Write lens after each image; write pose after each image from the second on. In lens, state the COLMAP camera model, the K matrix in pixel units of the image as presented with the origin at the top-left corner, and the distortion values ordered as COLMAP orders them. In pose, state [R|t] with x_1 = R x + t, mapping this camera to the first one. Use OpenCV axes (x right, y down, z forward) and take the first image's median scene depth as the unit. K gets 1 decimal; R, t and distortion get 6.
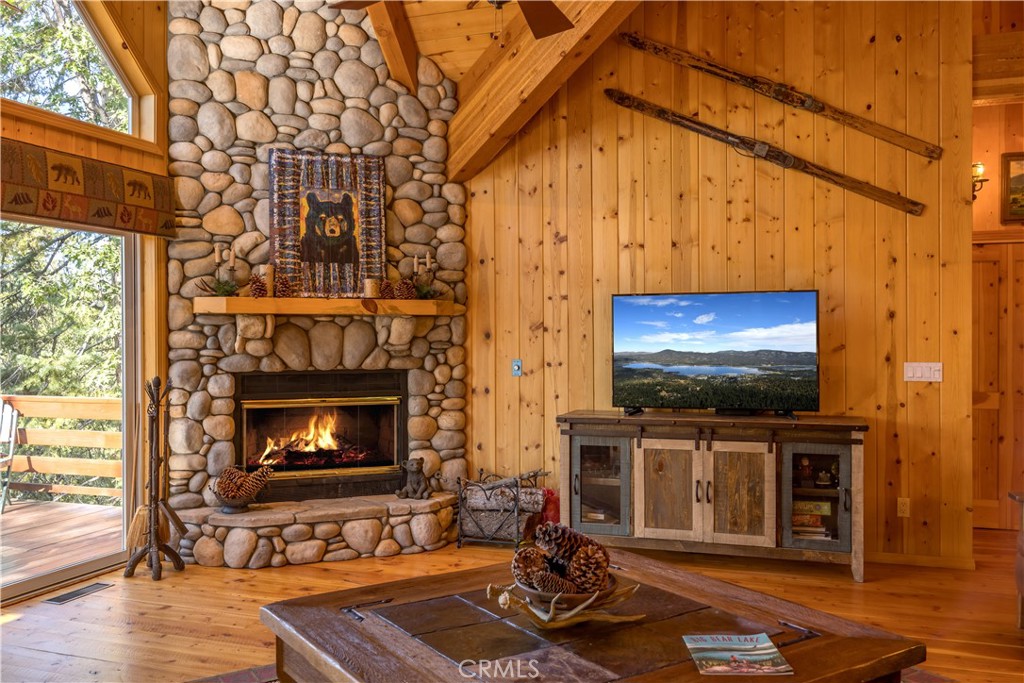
lens RADIAL K [[885.3, 0, 509.8], [0, 885.3, 339.8], [0, 0, 1]] dist [0.003442, 0.000485]
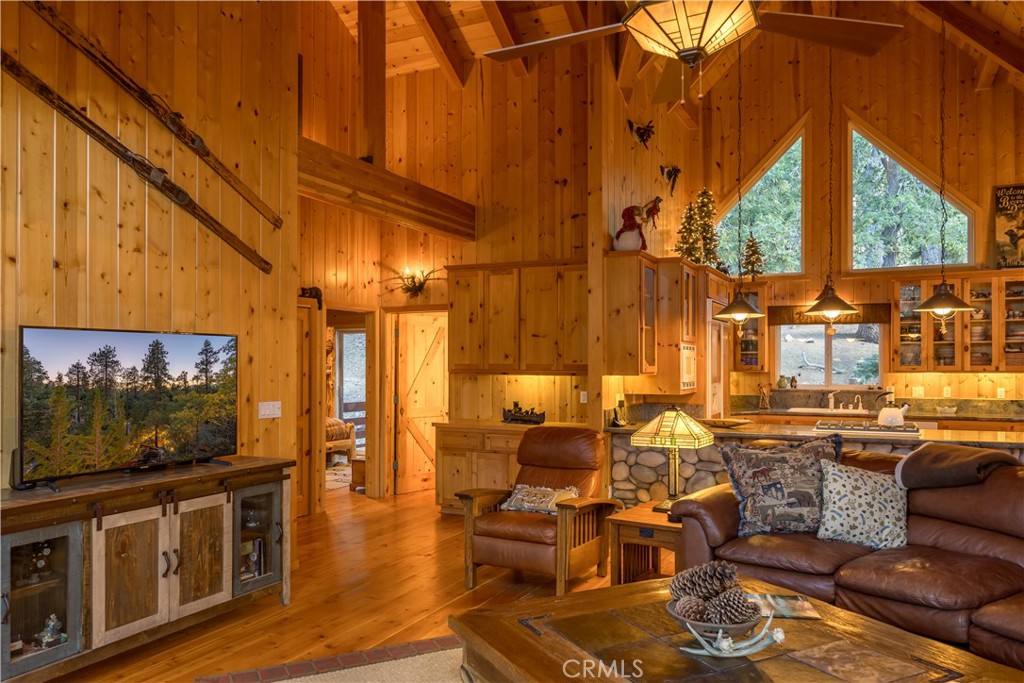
lens RADIAL K [[737.1, 0, 513.4], [0, 737.1, 363.6], [0, 0, 1]] dist [0.001550, 0.002689]
pose [[0.117684, 0.005211, 0.993037, -0.428444], [0.002000, 0.999983, -0.005485, -0.017128], [-0.993049, 0.002632, 0.117672, 0.547322]]
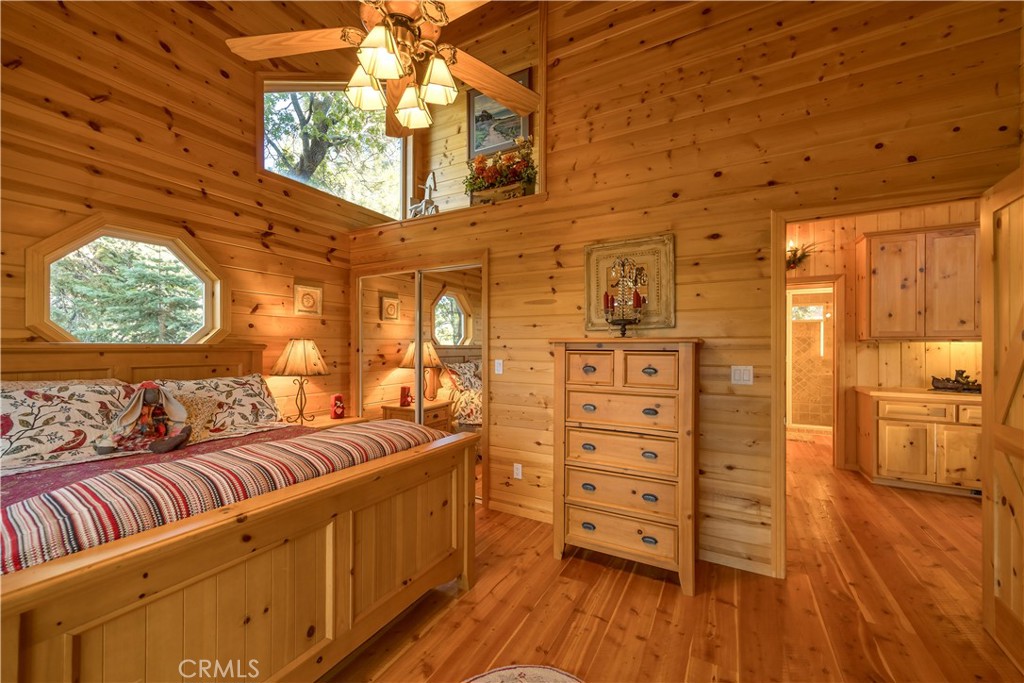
lens RADIAL K [[399.9, 0, 509.6], [0, 399.9, 343.2], [0, 0, 1]] dist [0.002764, 0.000343]
pose [[0.172492, 0.011332, 0.984946, 0.073994], [0.000719, 0.999932, -0.011630, 0.005148], [-0.985011, 0.002715, 0.172473, 1.342381]]
